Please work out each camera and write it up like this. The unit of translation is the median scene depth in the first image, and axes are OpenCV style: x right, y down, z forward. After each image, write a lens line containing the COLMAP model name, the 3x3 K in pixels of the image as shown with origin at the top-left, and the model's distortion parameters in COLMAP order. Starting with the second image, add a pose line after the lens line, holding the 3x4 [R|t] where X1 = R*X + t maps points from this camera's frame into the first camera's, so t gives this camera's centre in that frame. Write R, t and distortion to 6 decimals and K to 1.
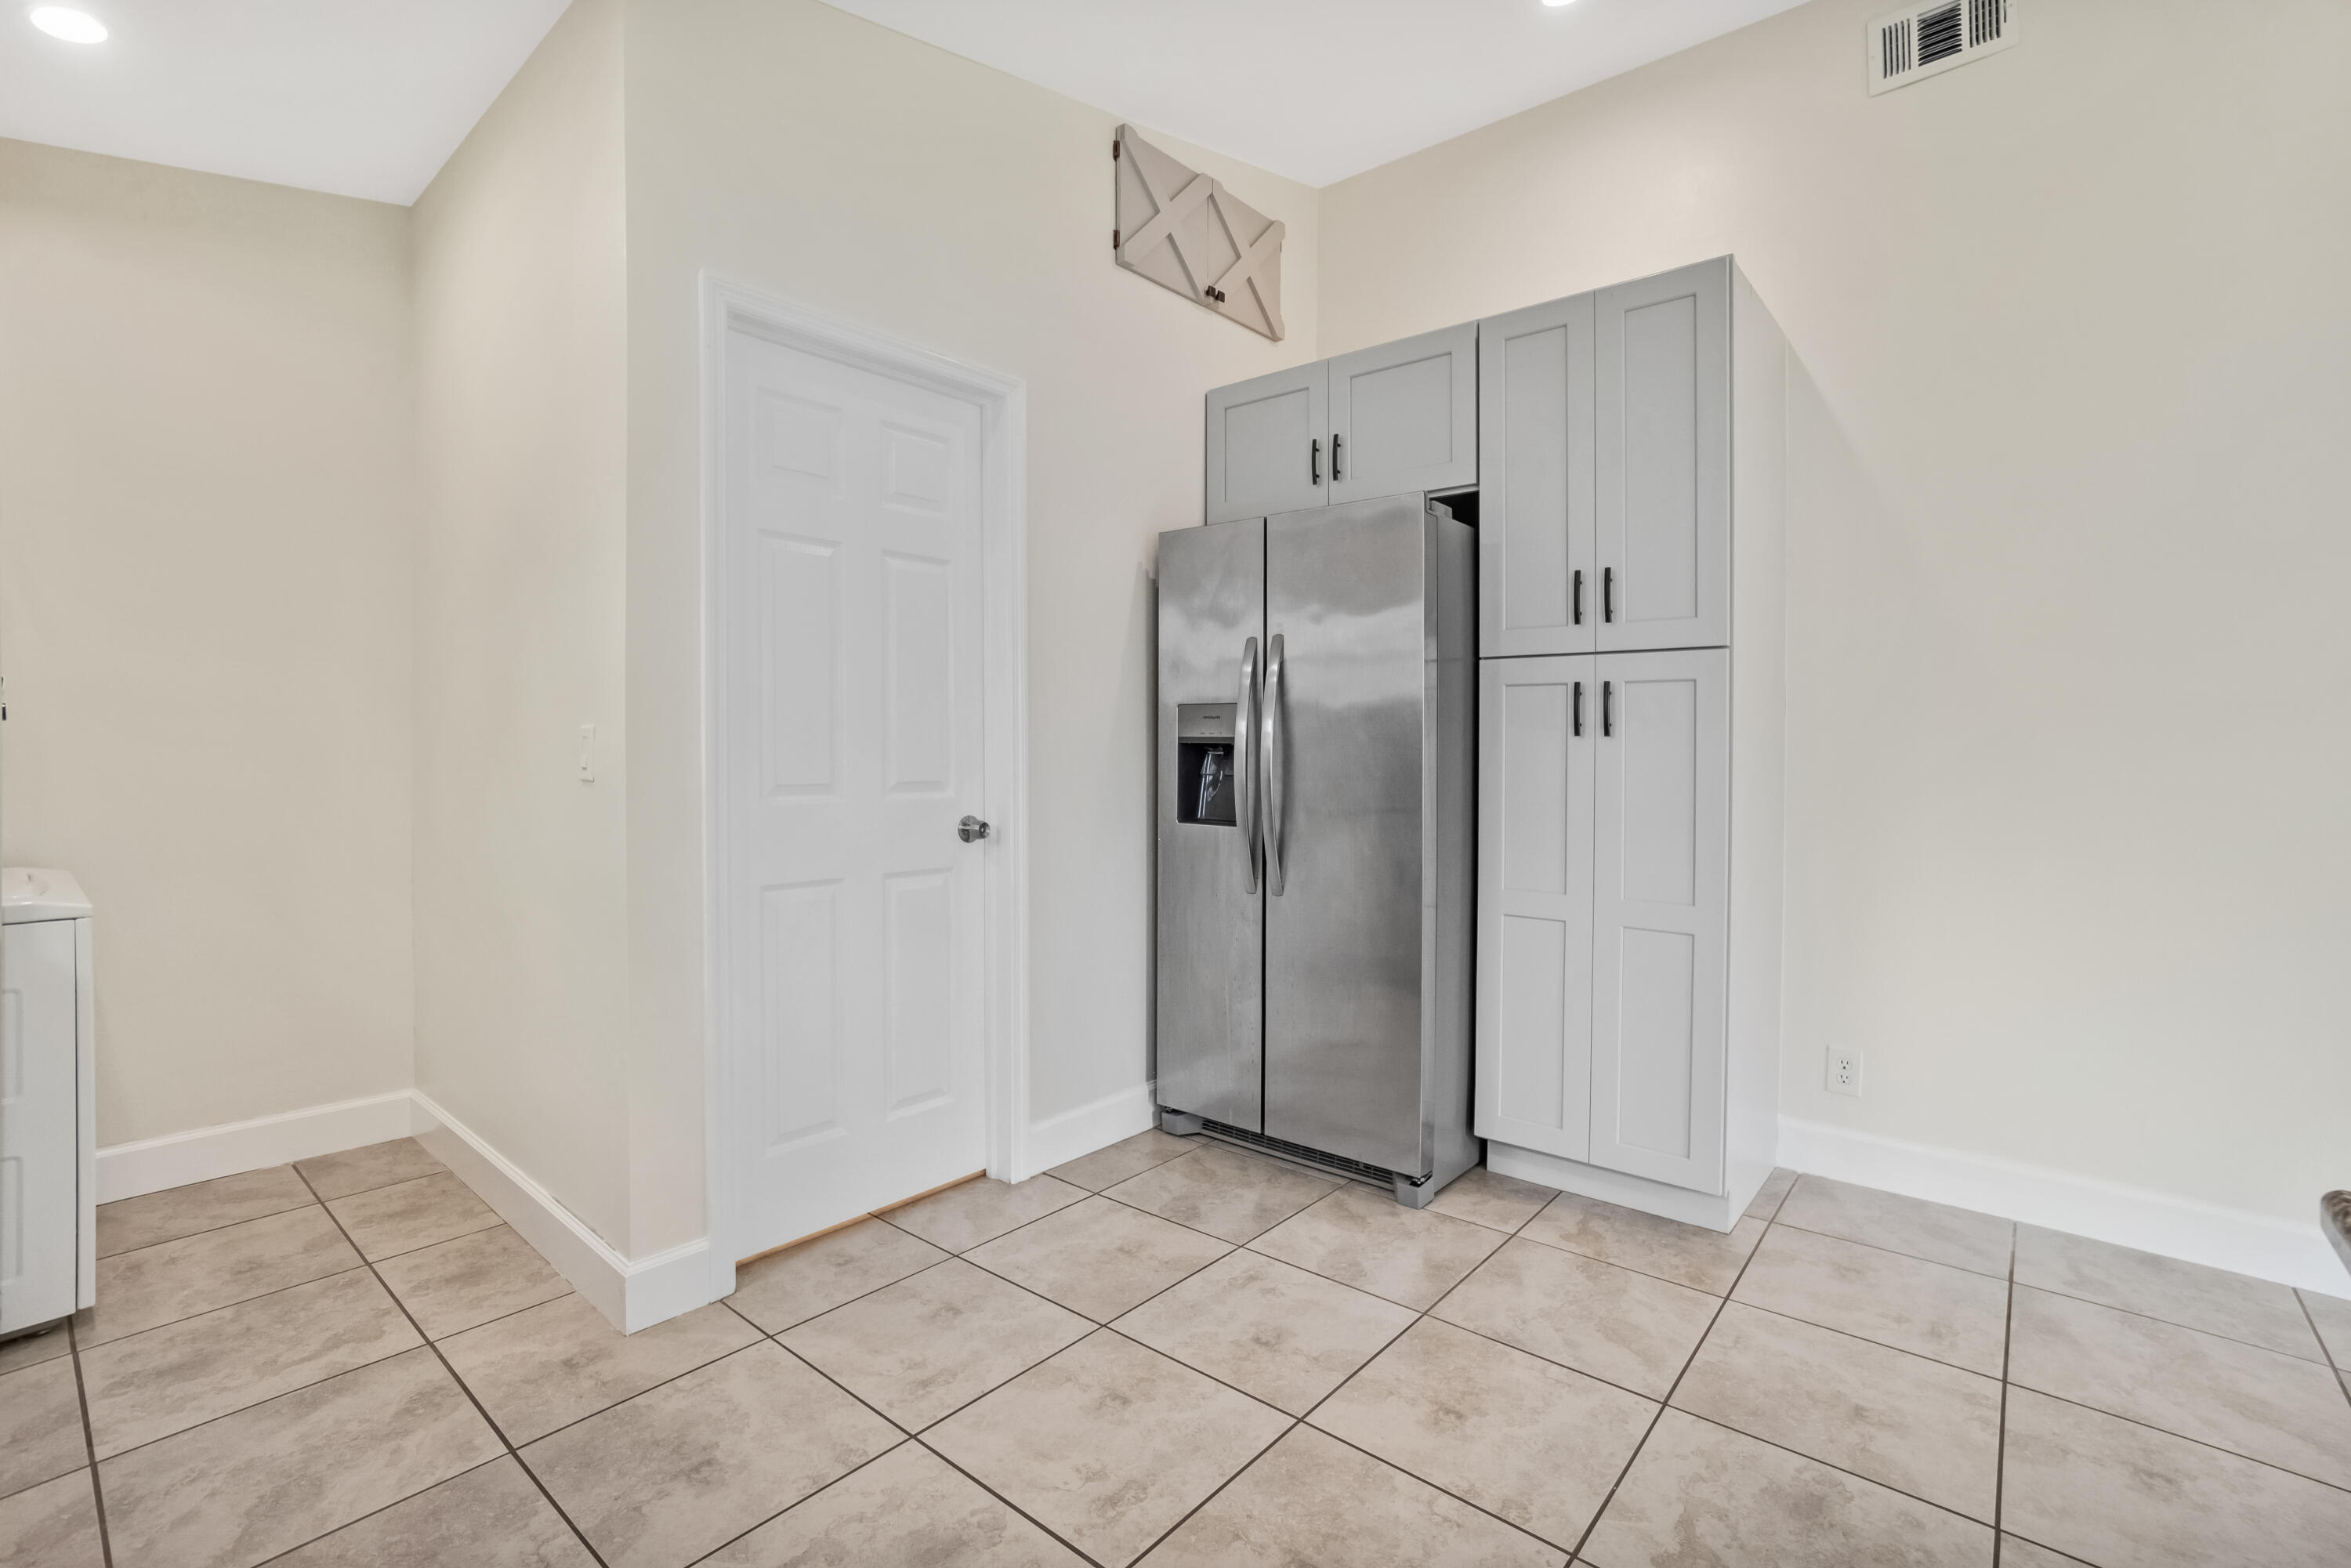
lens RADIAL K [[1082.9, 0, 1146.4], [0, 1082.9, 758.8], [0, 0, 1]] dist [-0.058987, 0.024997]
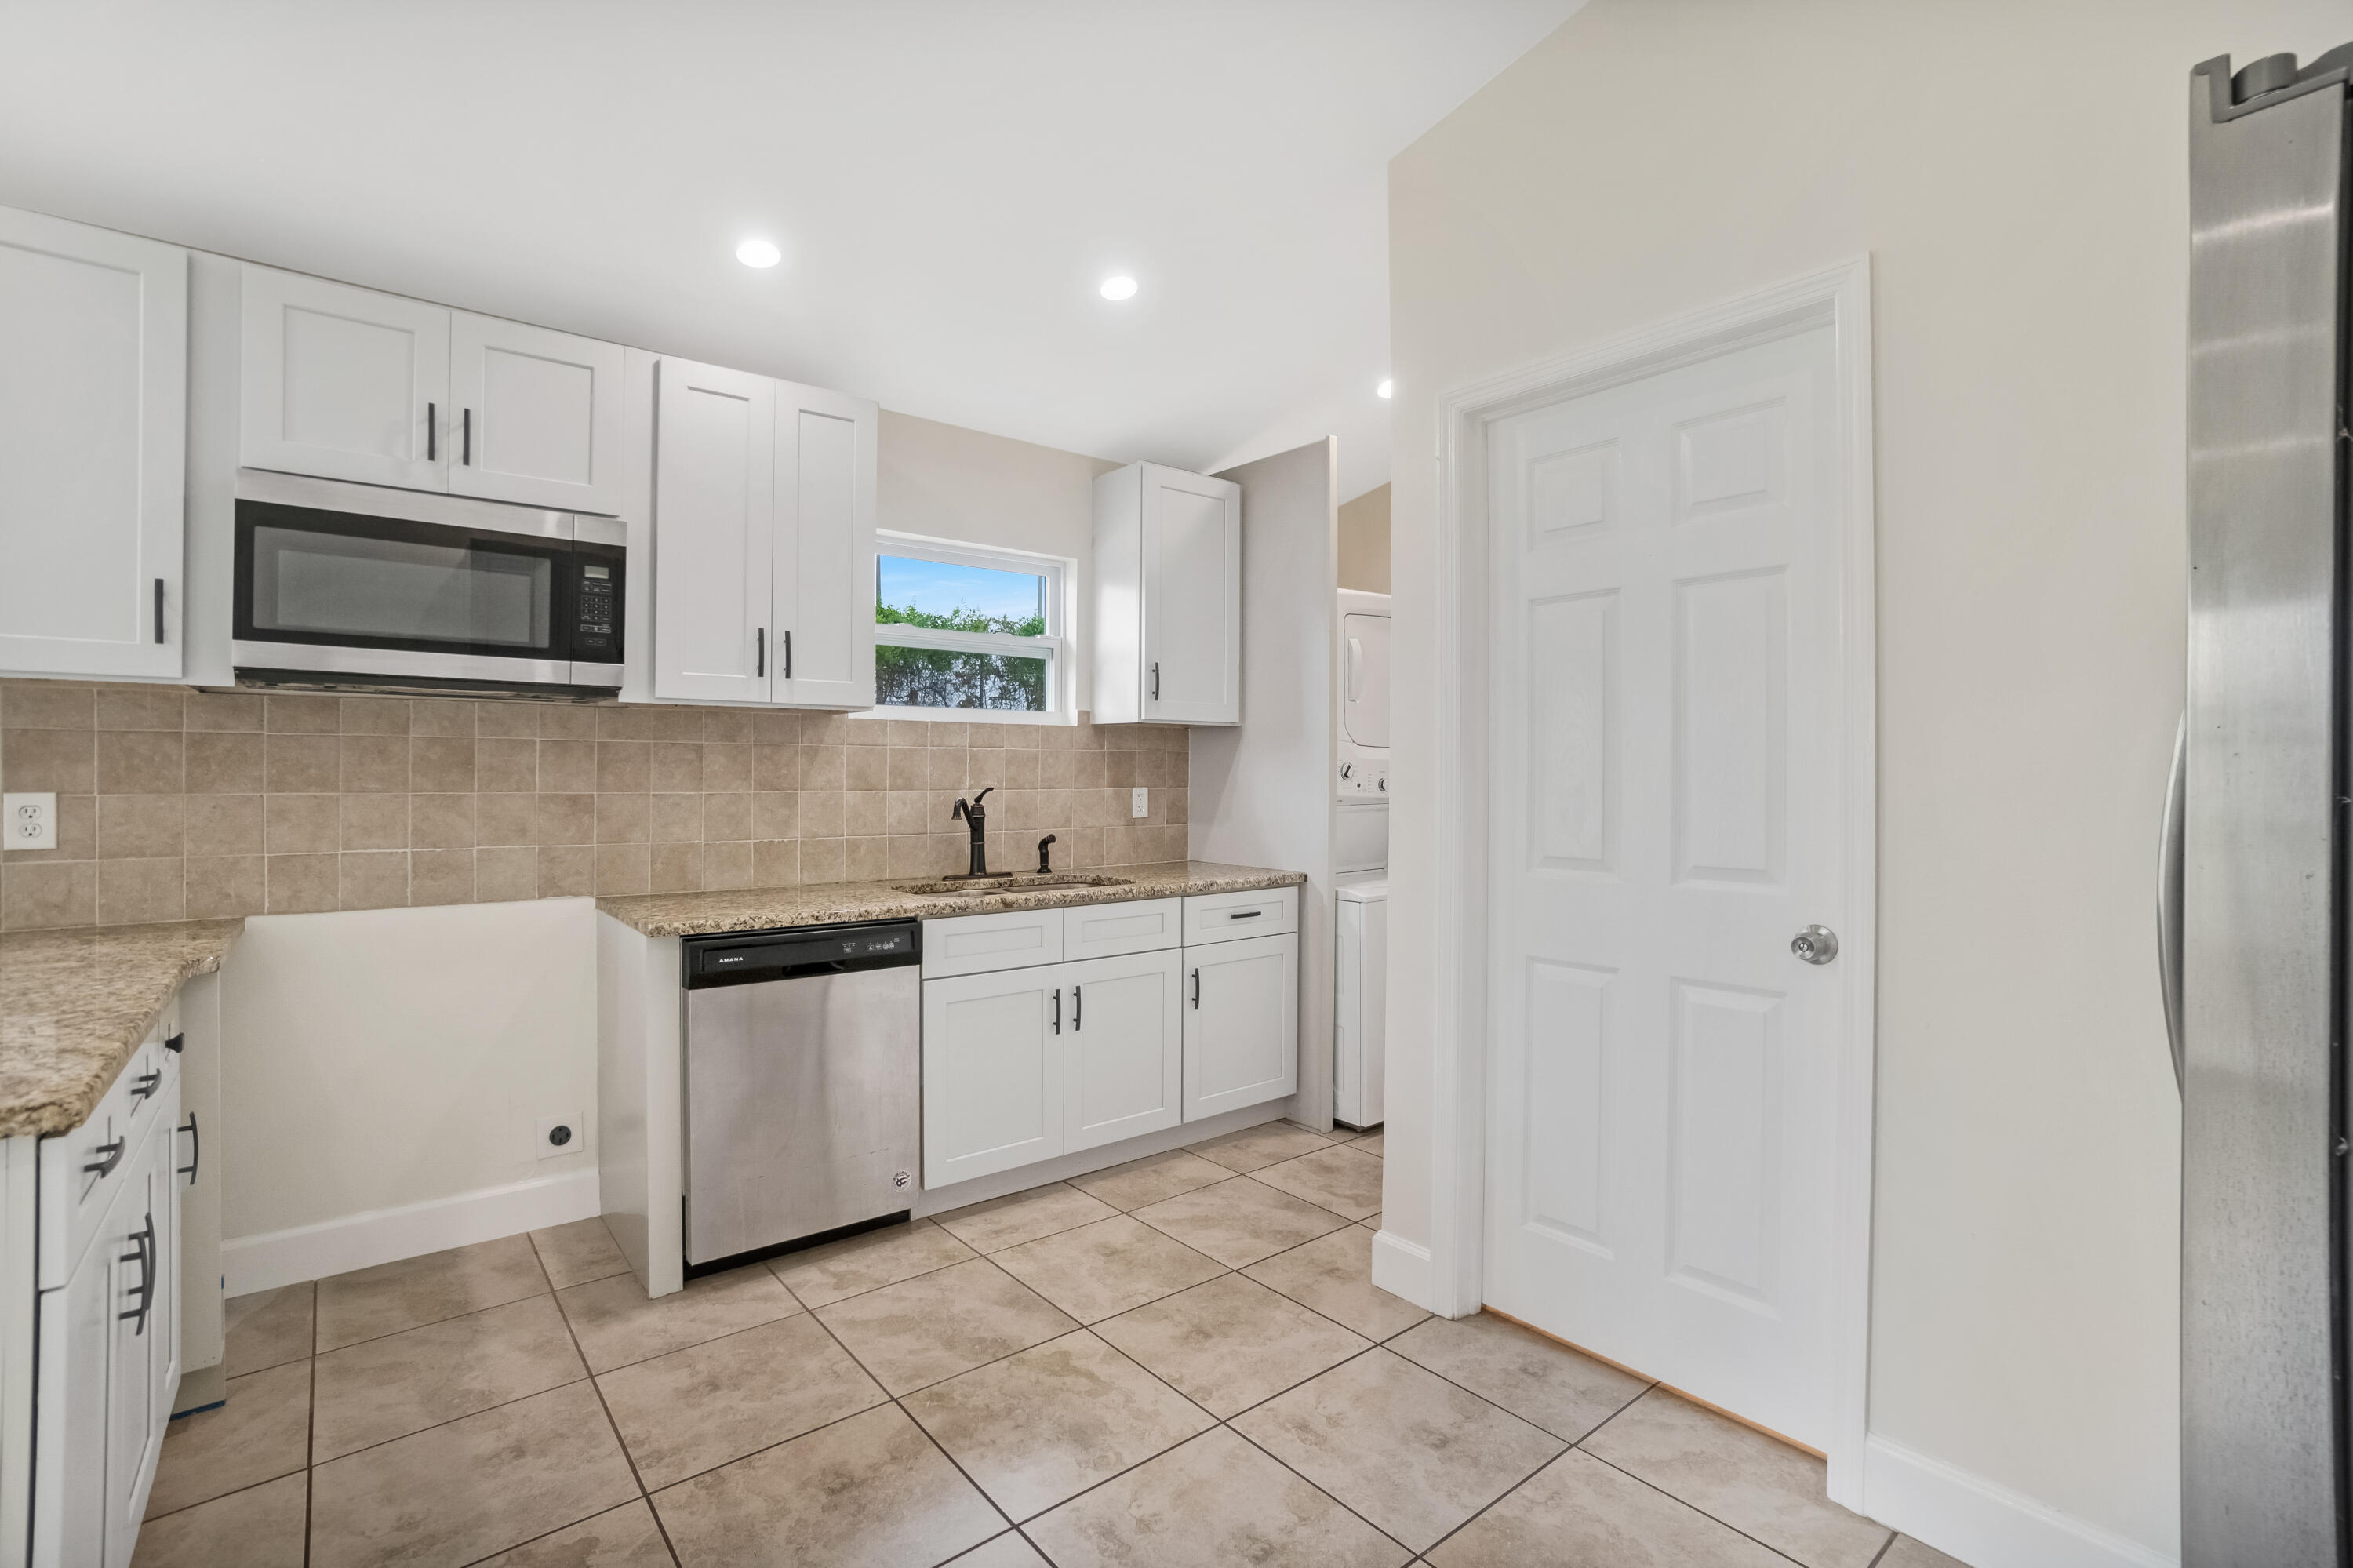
lens RADIAL K [[1058.3, 0, 1150.1], [0, 1058.3, 769.7], [0, 0, 1]] dist [-0.055347, 0.022502]
pose [[-0.183301, -0.013259, -0.982967, 0.658252], [-0.014979, 0.999831, -0.010694, -0.037897], [0.982943, 0.012763, -0.183469, 0.814399]]
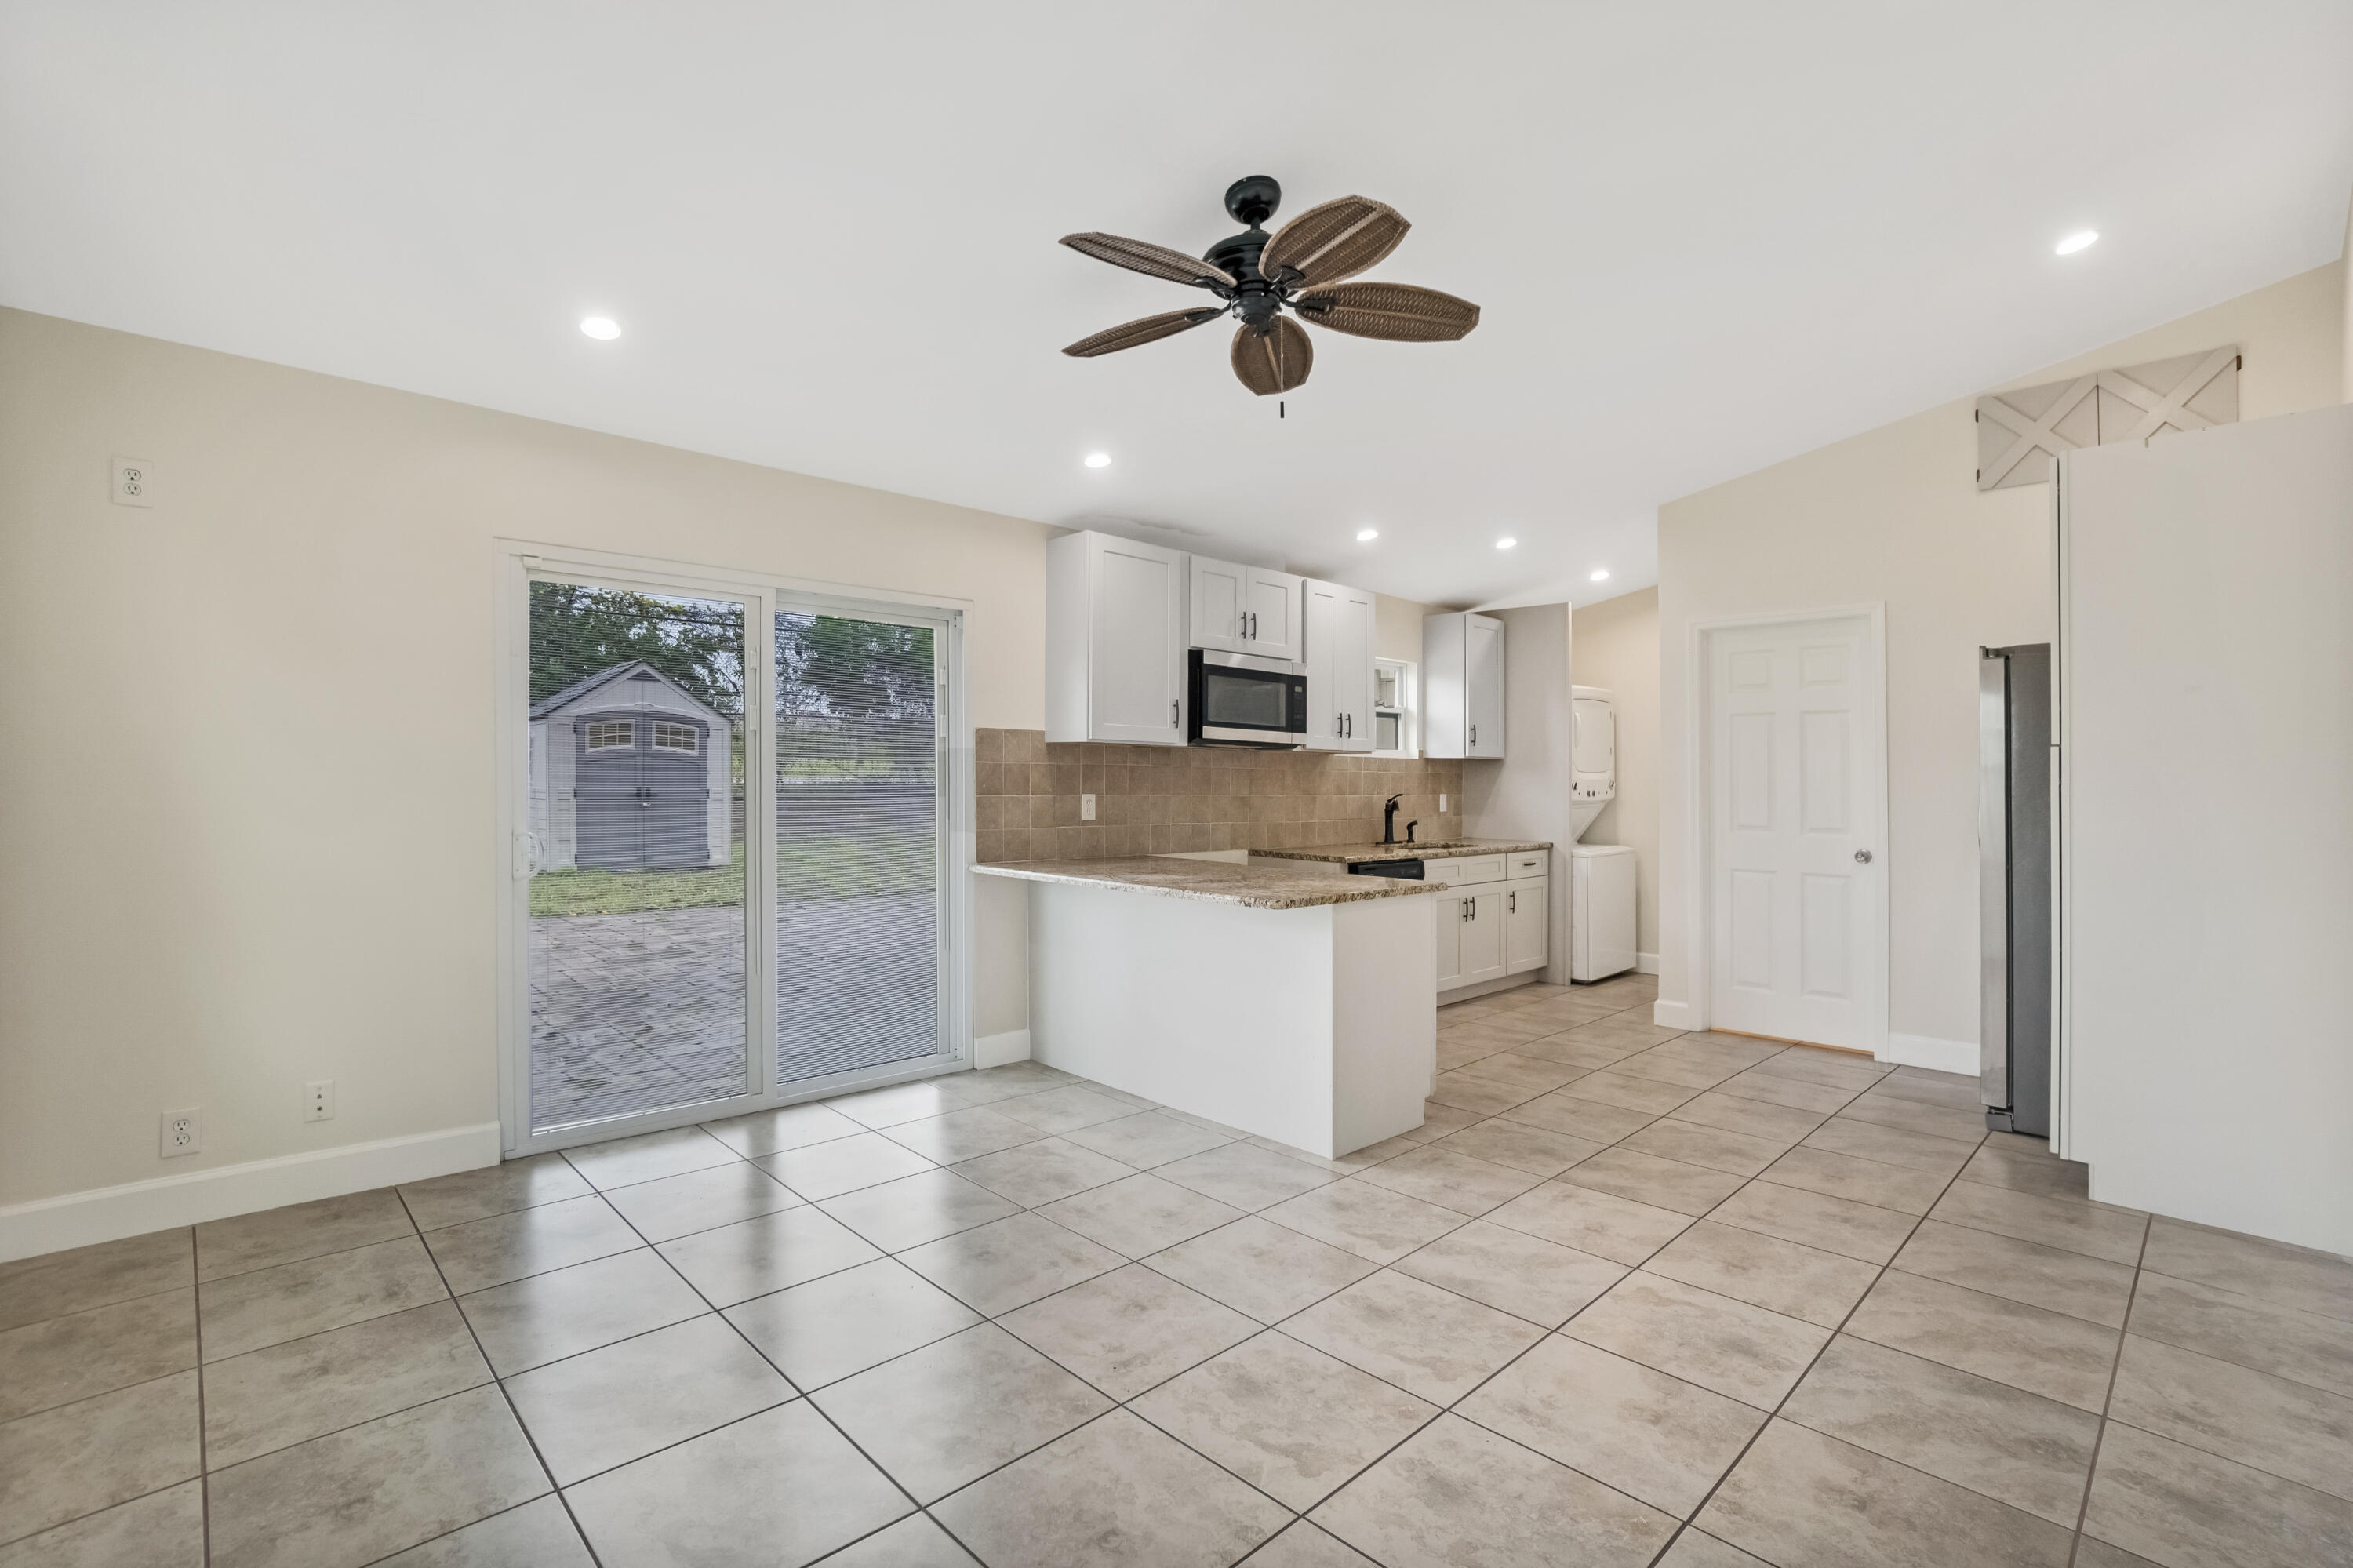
lens RADIAL K [[1064.9, 0, 1137.2], [0, 1064.9, 749.0], [0, 0, 1]] dist [-0.058730, 0.023331]
pose [[-0.110733, -0.039647, -0.993059, 1.975382], [-0.022000, 0.999057, -0.037433, -0.023940], [0.993607, 0.017703, -0.111501, -0.018535]]
